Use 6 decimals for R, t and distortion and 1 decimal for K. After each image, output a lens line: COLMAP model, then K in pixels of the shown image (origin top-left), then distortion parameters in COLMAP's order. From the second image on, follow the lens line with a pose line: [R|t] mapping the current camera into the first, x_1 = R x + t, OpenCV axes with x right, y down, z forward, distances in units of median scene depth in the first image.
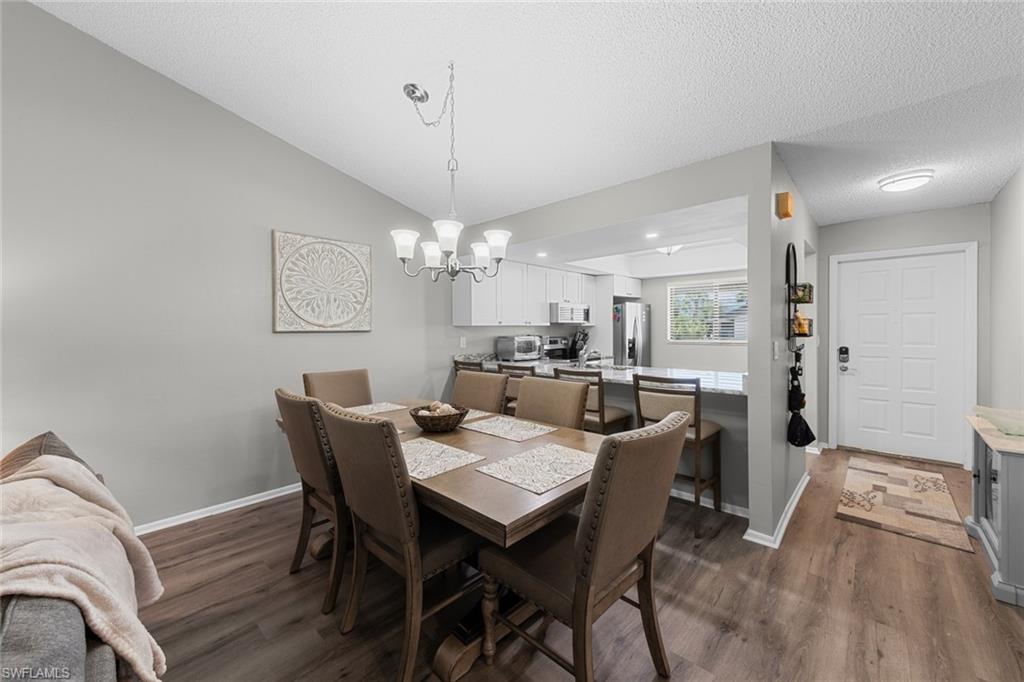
lens RADIAL K [[392.2, 0, 512.0], [0, 392.2, 332.9], [0, 0, 1]] dist [0.006688, -0.000297]
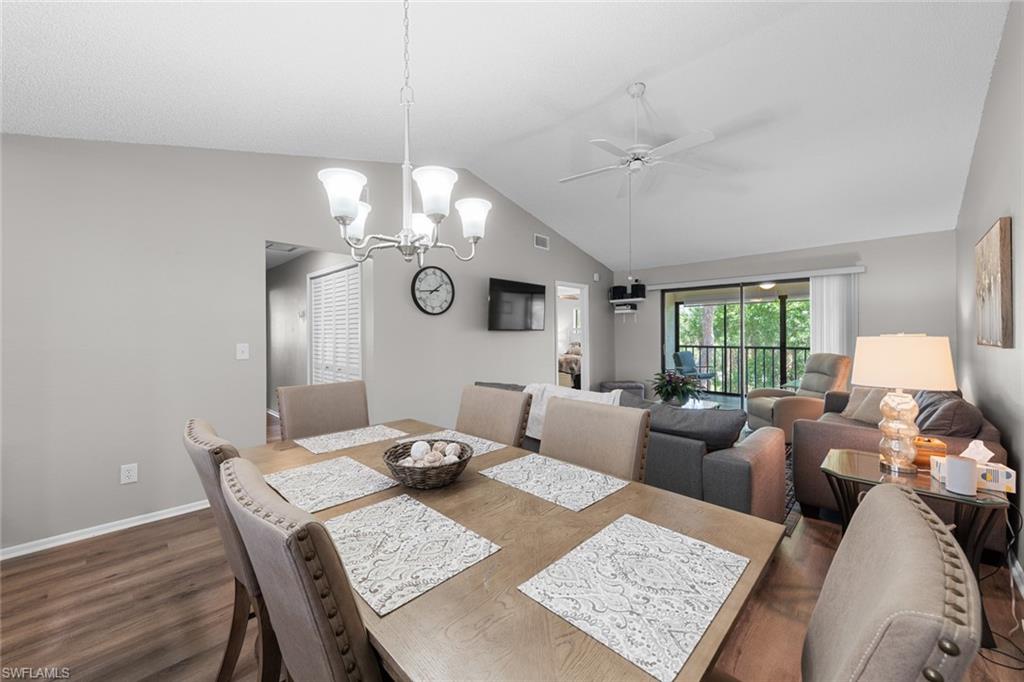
lens RADIAL K [[392.2, 0, 512.0], [0, 392.2, 332.9], [0, 0, 1]] dist [0.006688, -0.000297]
pose [[-0.999676, 0.009932, 0.023415, -0.223778], [0.010128, 0.999915, 0.008246, -0.007003], [-0.023331, 0.008480, -0.999692, 1.090590]]
